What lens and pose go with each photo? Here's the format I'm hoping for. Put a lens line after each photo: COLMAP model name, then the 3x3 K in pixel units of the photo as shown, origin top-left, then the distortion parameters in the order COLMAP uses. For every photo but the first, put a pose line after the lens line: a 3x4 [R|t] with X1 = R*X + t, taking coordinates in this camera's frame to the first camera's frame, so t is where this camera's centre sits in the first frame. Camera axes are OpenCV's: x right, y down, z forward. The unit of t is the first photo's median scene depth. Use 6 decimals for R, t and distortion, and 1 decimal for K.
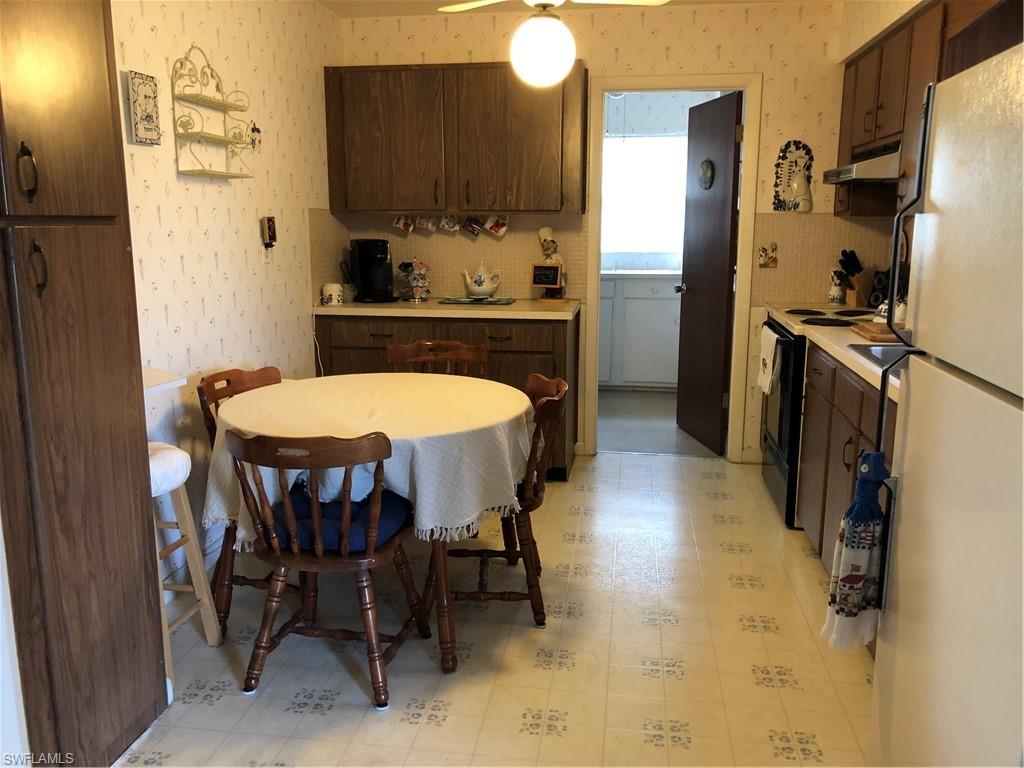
lens RADIAL K [[835.7, 0, 512.0], [0, 835.7, 384.0], [0, 0, 1]] dist [0.043722, -0.136521]
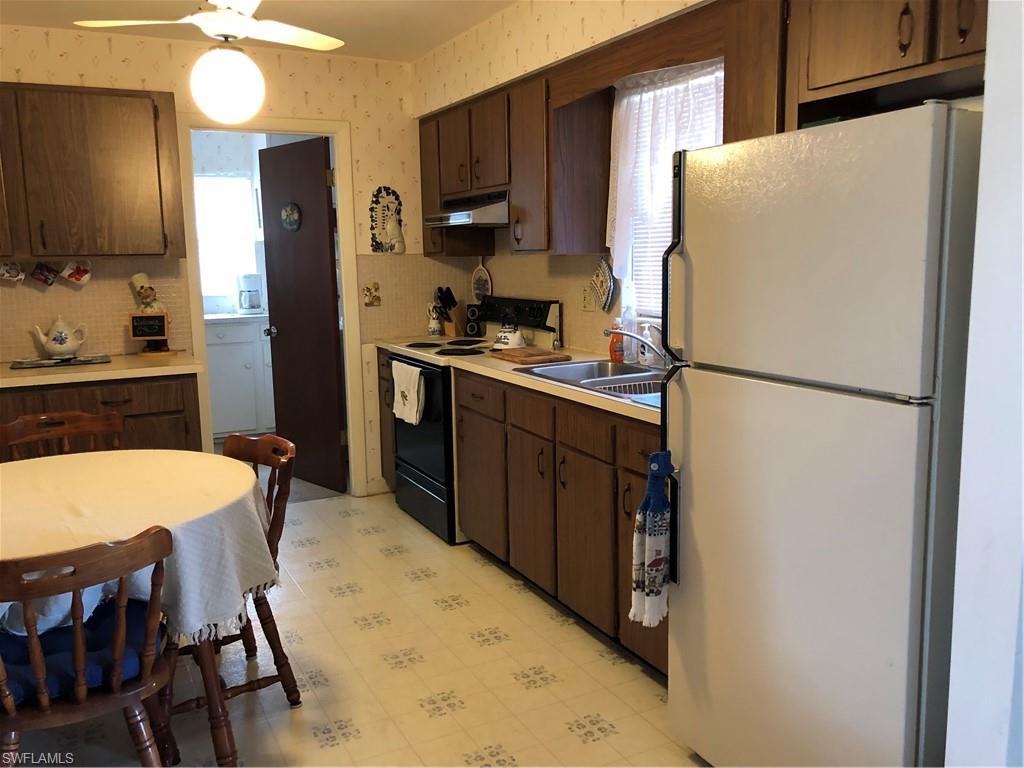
lens RADIAL K [[836.7, 0, 516.1], [0, 836.7, 378.0], [0, 0, 1]] dist [0.044644, -0.075144]
pose [[0.804645, -0.101042, 0.585096, -0.178773], [0.130219, 0.991454, -0.007864, -0.018264], [-0.579301, 0.082518, 0.810926, 0.054816]]
